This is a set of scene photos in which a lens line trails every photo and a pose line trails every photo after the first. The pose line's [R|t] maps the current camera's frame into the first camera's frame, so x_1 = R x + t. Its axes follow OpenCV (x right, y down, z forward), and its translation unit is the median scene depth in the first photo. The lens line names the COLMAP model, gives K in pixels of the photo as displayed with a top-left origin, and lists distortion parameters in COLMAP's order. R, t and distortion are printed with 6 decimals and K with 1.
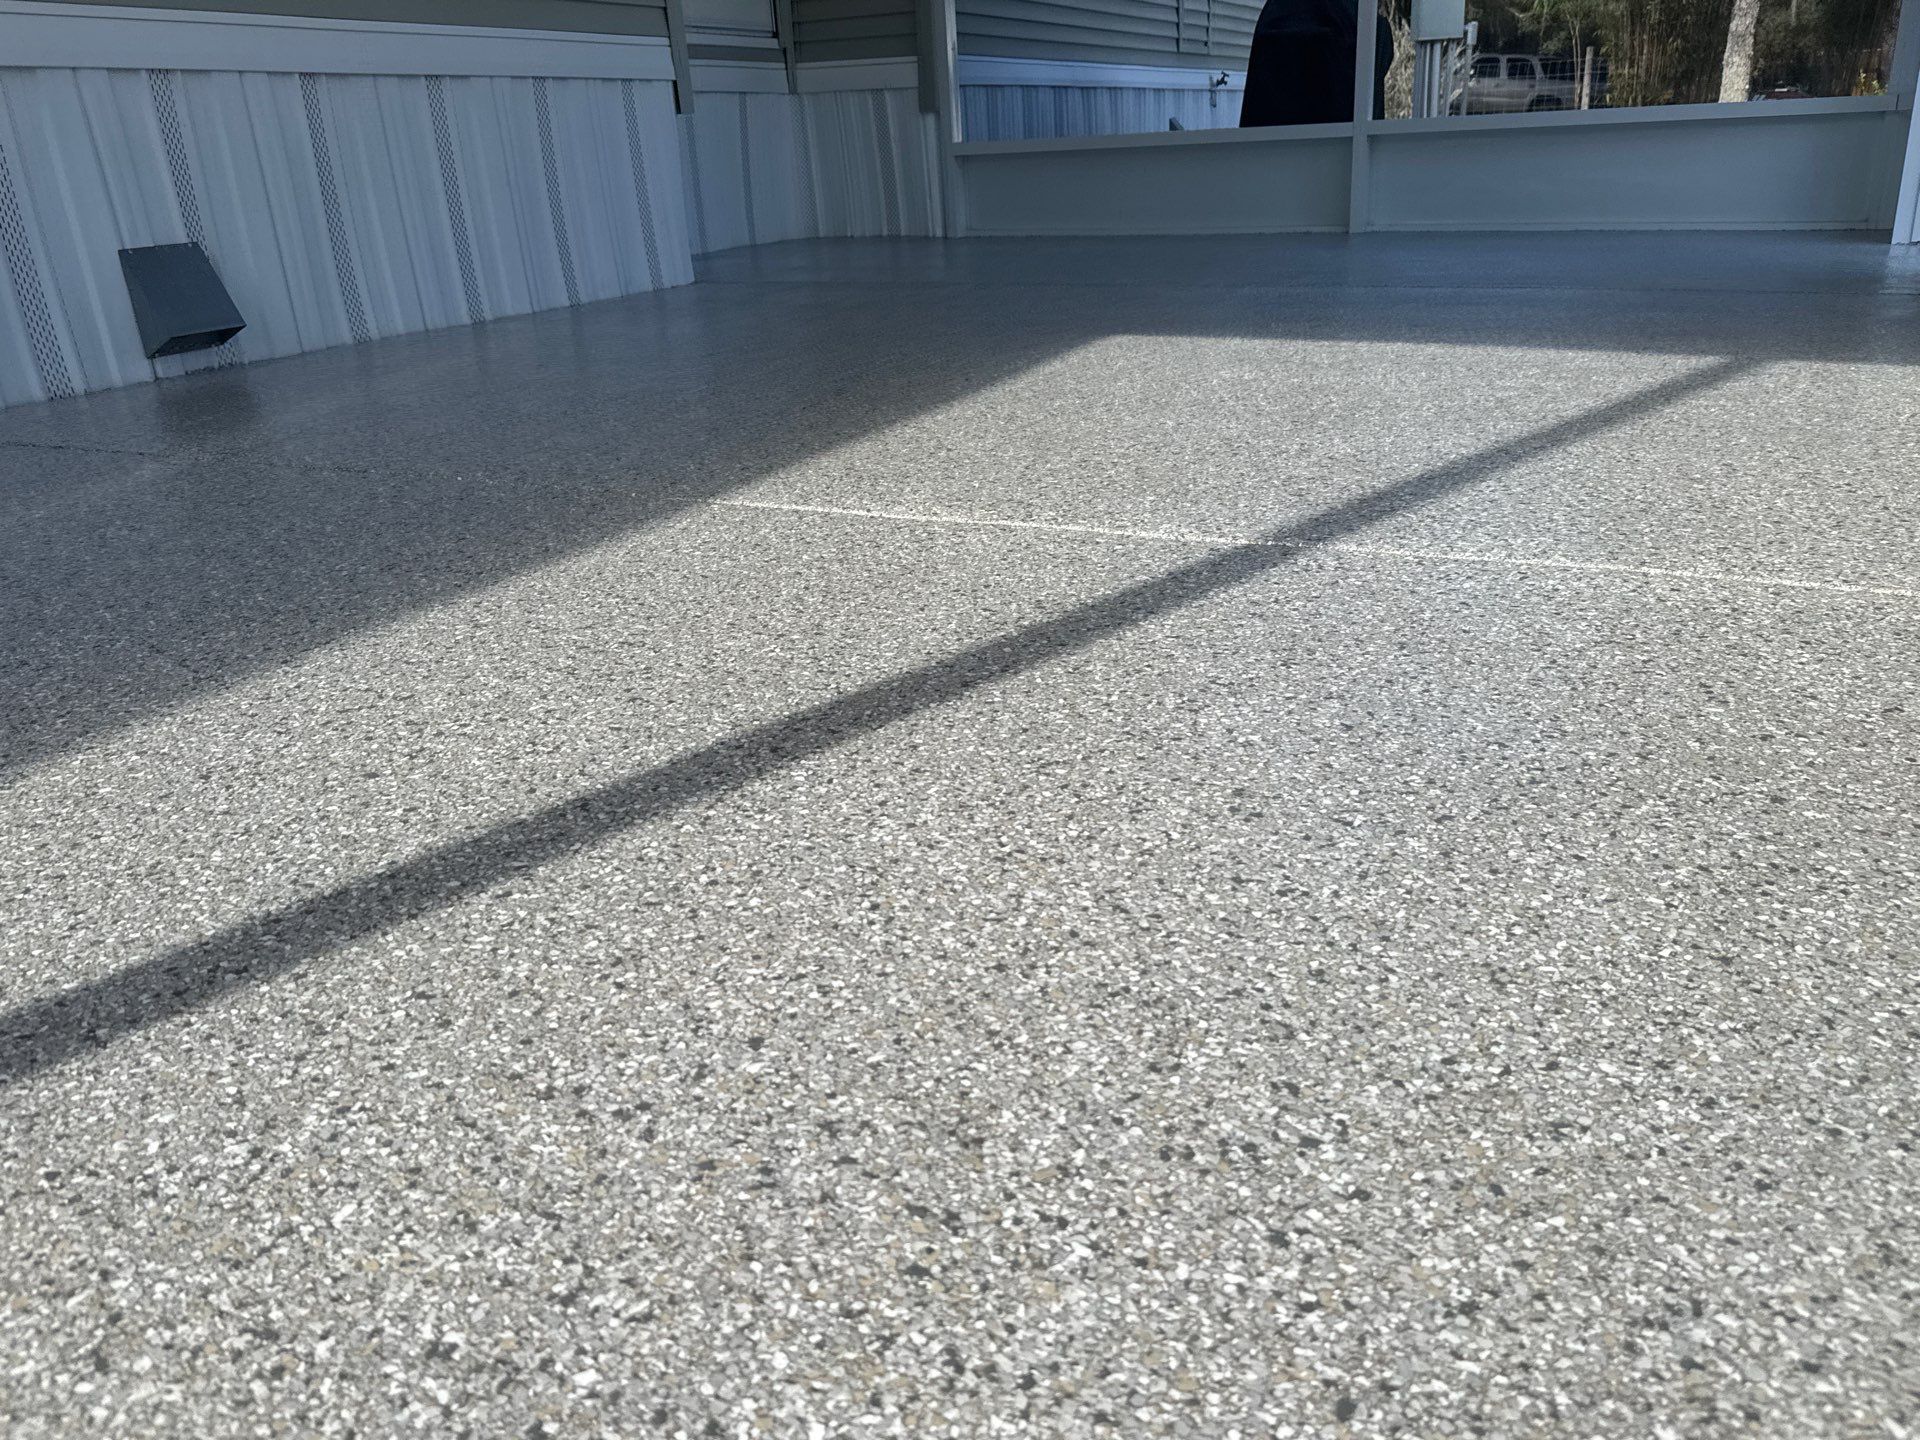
lens RADIAL K [[1551.0, 0, 930.2], [0, 1551.0, 621.6], [0, 0, 1]] dist [0.201309, -0.428732]
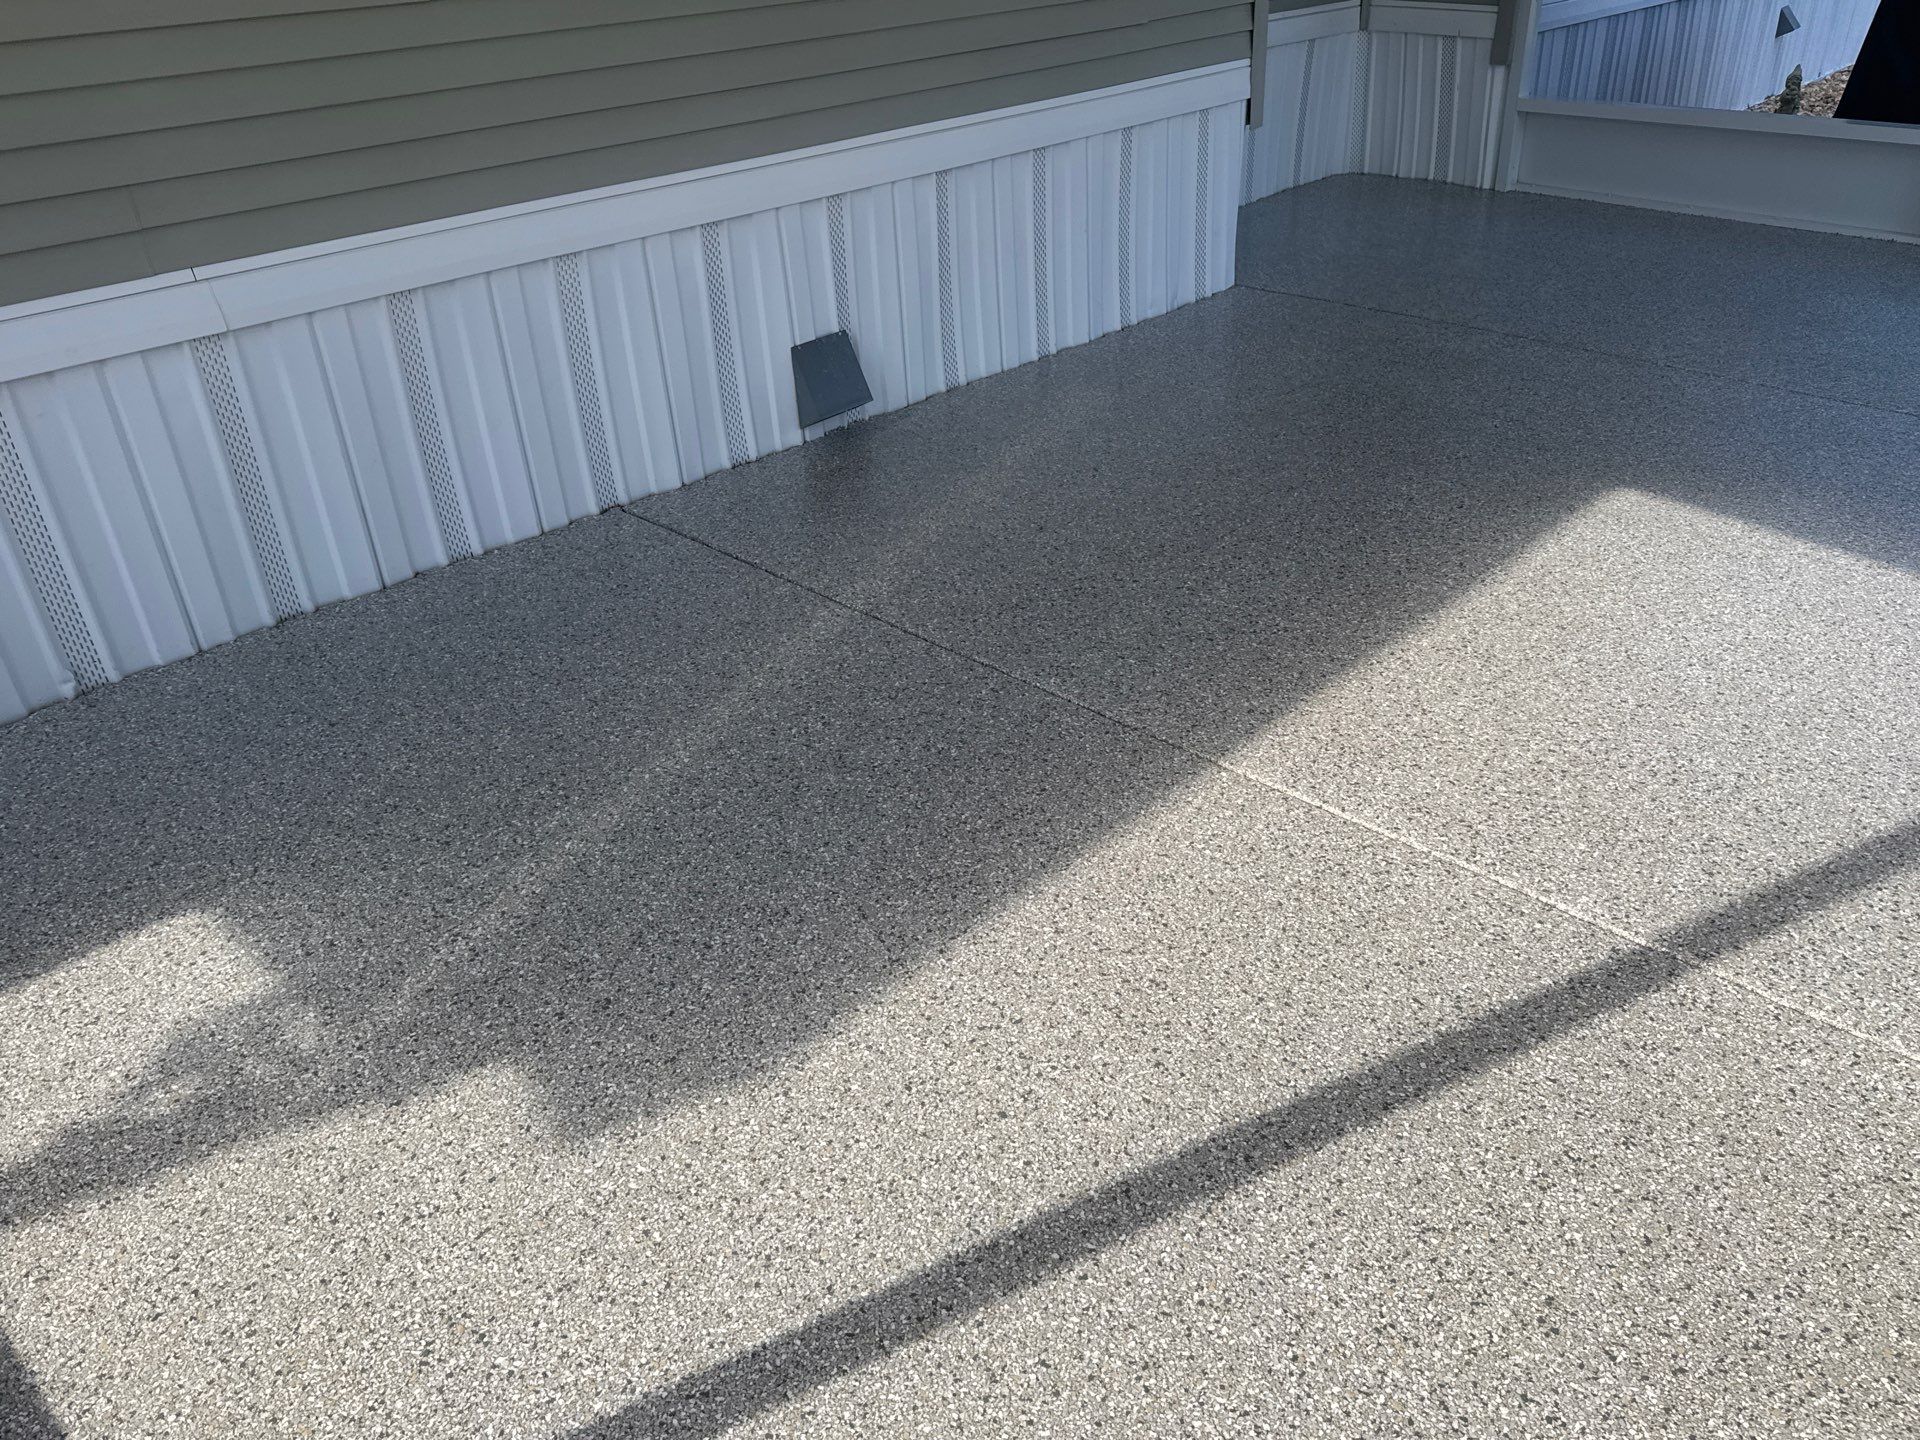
lens RADIAL K [[1480.8, 0, 960.0], [0, 1480.8, 720.0], [0, 0, 1]] dist [0.056511, -0.085102]
pose [[0.949588, 0.179424, -0.257078, -0.069110], [-0.130232, 0.971689, 0.197128, -0.597458], [0.285170, -0.153711, 0.946071, -0.415526]]
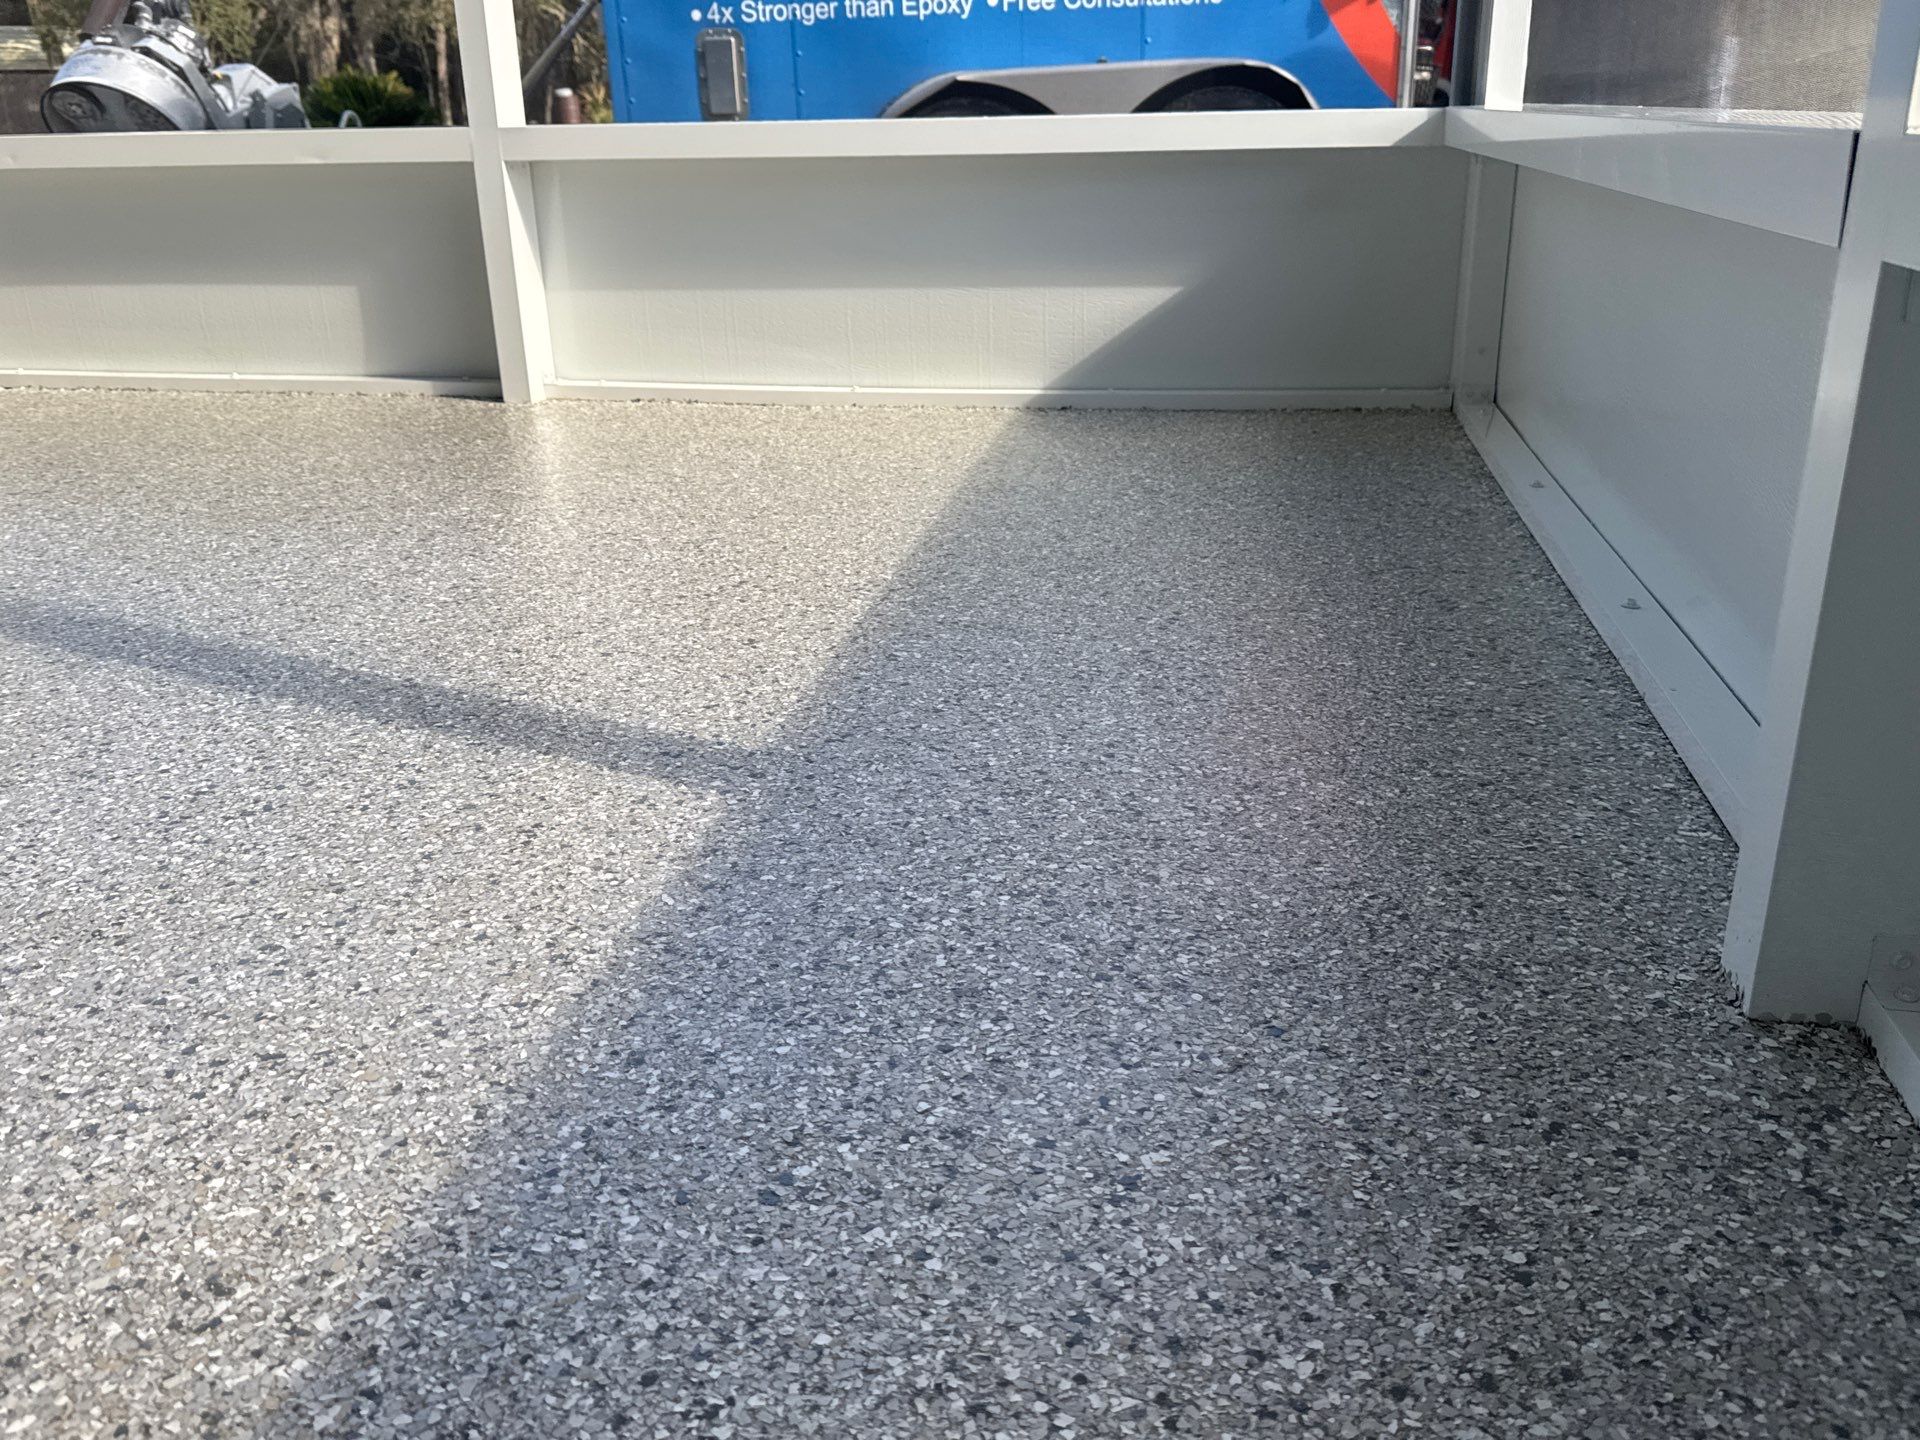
lens RADIAL K [[1568.3, 0, 960.0], [0, 1568.3, 720.0], [0, 0, 1]] dist [0.167657, -0.321526]
pose [[-0.276636, -0.277539, 0.920024, -1.624606], [0.378326, 0.848617, 0.369754, 0.043093], [-0.883370, 0.450356, -0.129758, 0.353282]]
